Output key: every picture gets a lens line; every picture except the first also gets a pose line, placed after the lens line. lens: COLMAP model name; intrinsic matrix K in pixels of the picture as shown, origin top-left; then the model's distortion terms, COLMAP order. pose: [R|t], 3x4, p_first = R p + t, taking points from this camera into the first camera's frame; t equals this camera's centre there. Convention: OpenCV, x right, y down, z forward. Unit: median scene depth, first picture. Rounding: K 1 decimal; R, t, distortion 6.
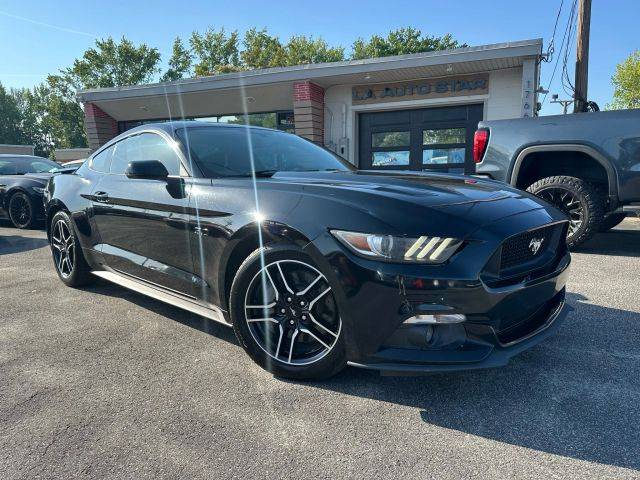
lens RADIAL K [[496.7, 0, 316.8], [0, 496.7, 243.6], [0, 0, 1]] dist [0.018923, -0.026916]
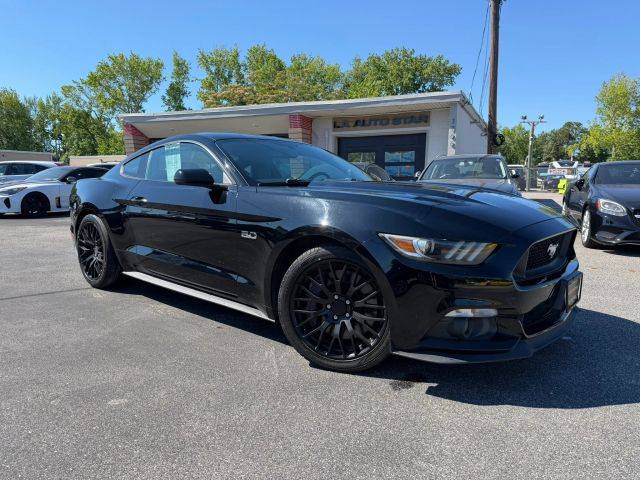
lens RADIAL K [[496.7, 0, 316.8], [0, 496.7, 243.2], [0, 0, 1]] dist [0.018923, -0.026916]
pose [[0.999888, 0.014889, 0.001431, 0.031676], [-0.014859, 0.999718, -0.018537, 0.047102], [-0.001706, 0.018513, 0.999827, -0.332053]]
